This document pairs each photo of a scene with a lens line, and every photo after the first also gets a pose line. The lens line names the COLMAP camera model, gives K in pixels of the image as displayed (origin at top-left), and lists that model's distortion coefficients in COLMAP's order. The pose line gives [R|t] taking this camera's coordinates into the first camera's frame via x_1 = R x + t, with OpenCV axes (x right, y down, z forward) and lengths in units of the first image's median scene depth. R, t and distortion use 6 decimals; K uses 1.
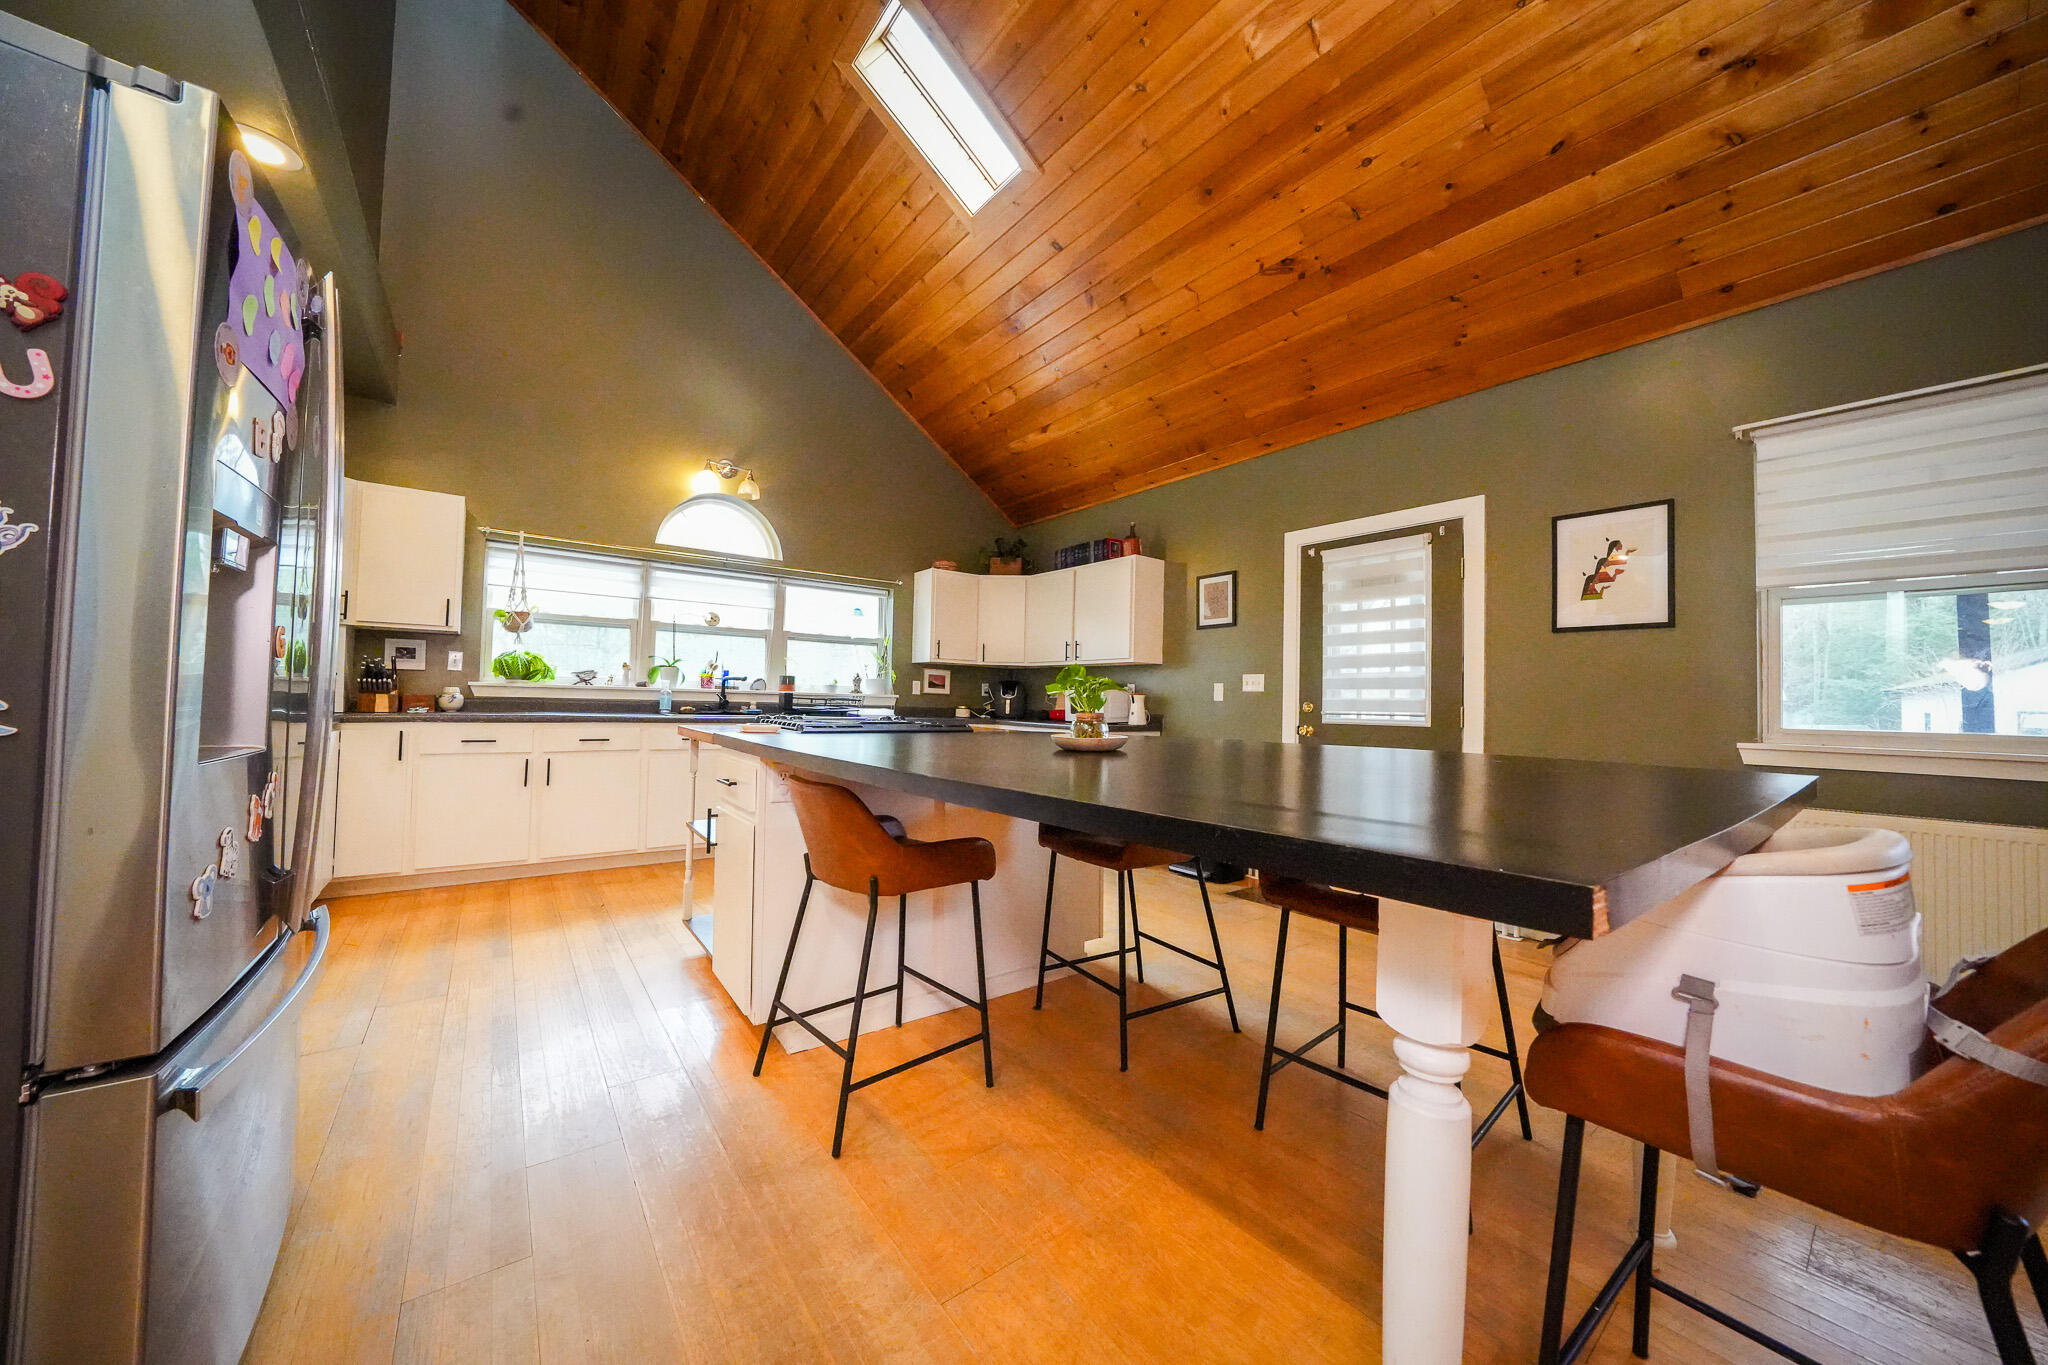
lens RADIAL K [[704.4, 0, 1024.0], [0, 704.4, 682.5], [0, 0, 1]] dist [-0.016839, 0.000003]
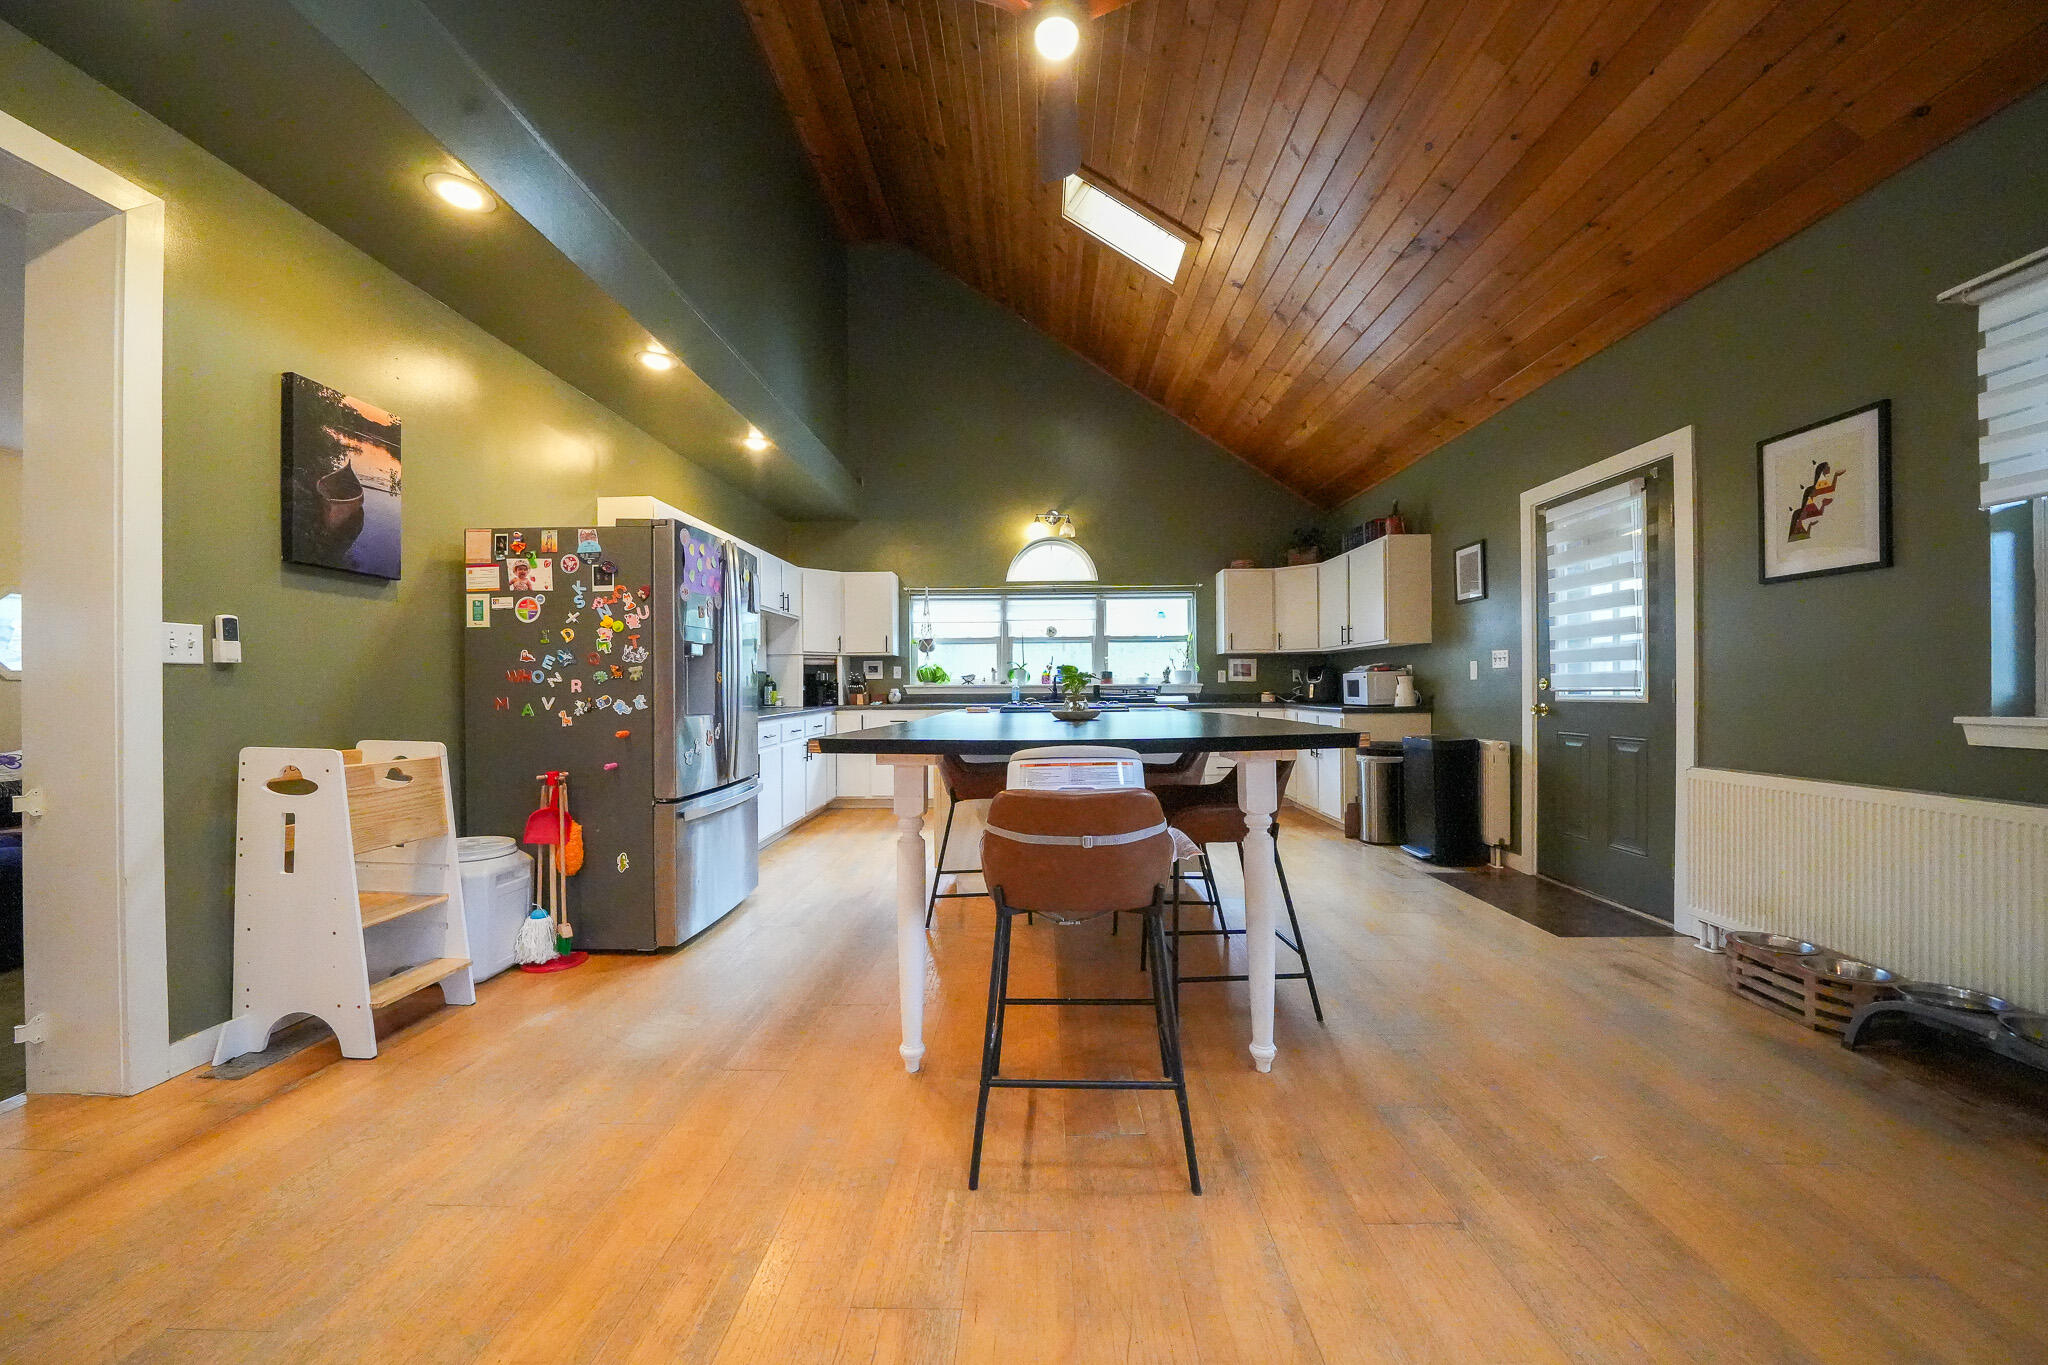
lens RADIAL K [[735.0, 0, 1032.4], [0, 735.0, 685.1], [0, 0, 1]] dist [0.000218, 0.000048]
pose [[0.789940, -0.031286, -0.612385, 0.411108], [0.043106, 0.999060, 0.004563, 0.003551], [0.611667, -0.030002, 0.790546, -0.137786]]
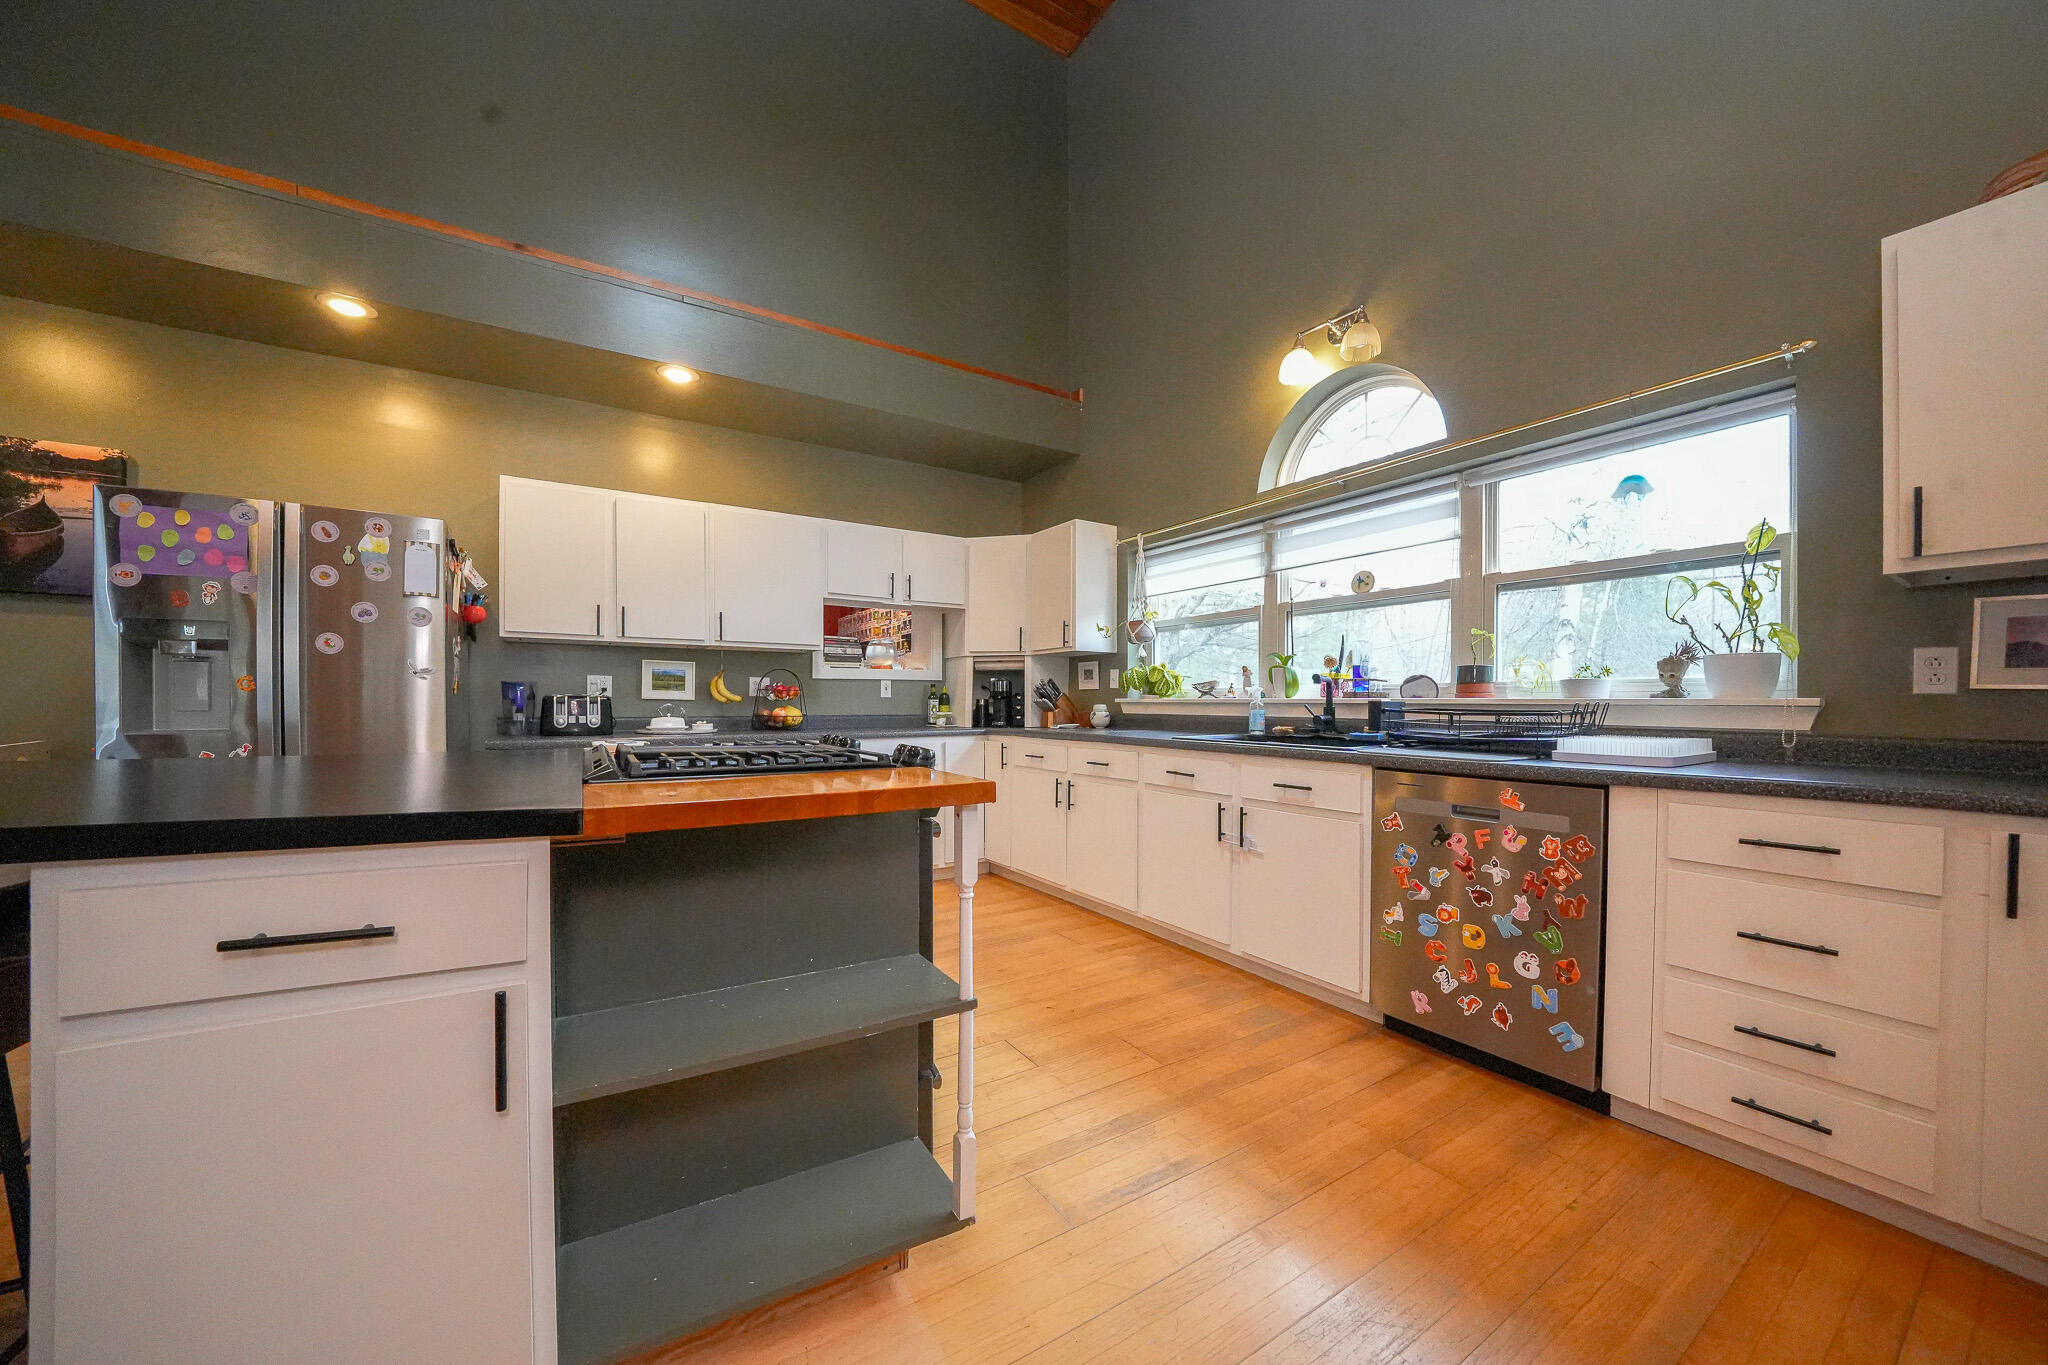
lens RADIAL K [[735.0, 0, 1032.4], [0, 735.0, 685.1], [0, 0, 1]] dist [0.000218, 0.000048]
pose [[-0.094059, -0.048398, -0.994389, 0.220887], [0.021571, 0.998484, -0.050638, 0.025605], [0.995333, -0.026213, -0.092873, 0.843243]]
